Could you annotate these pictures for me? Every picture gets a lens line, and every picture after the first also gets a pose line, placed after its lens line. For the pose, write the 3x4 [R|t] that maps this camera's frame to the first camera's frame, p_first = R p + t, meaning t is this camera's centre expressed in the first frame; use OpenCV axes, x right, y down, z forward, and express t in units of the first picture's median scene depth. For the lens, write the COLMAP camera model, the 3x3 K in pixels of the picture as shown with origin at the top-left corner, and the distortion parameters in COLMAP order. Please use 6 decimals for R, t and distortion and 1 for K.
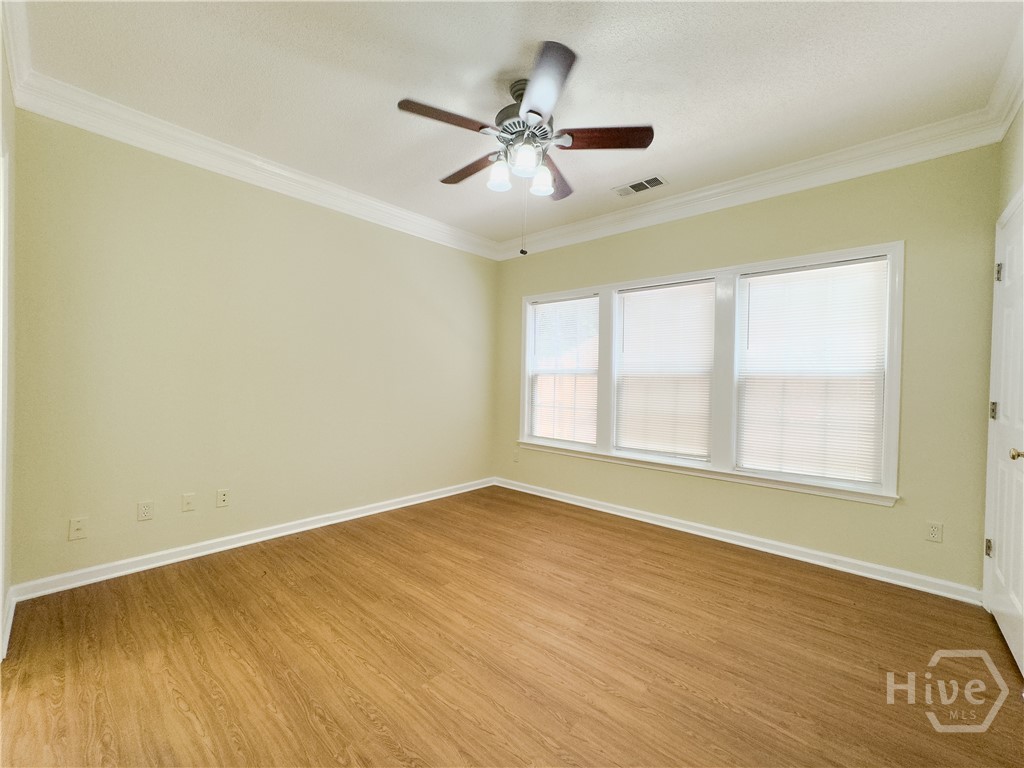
lens RADIAL K [[417.3, 0, 507.0], [0, 417.3, 380.6], [0, 0, 1]] dist [-0.031033, 0.013565]
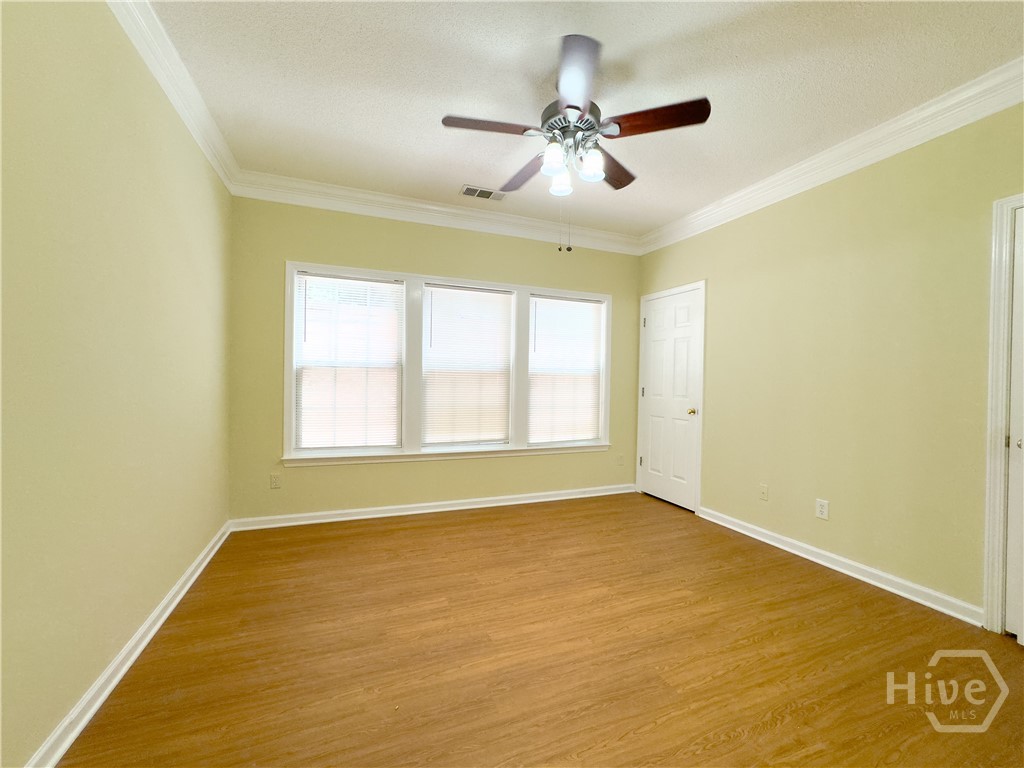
lens RADIAL K [[417.3, 0, 514.5], [0, 417.3, 379.6], [0, 0, 1]] dist [-0.031033, 0.013565]
pose [[0.437048, -0.008335, 0.899400, -0.598009], [-0.009476, 0.999859, 0.013871, -0.007587], [-0.899388, -0.014585, 0.436907, 0.447123]]
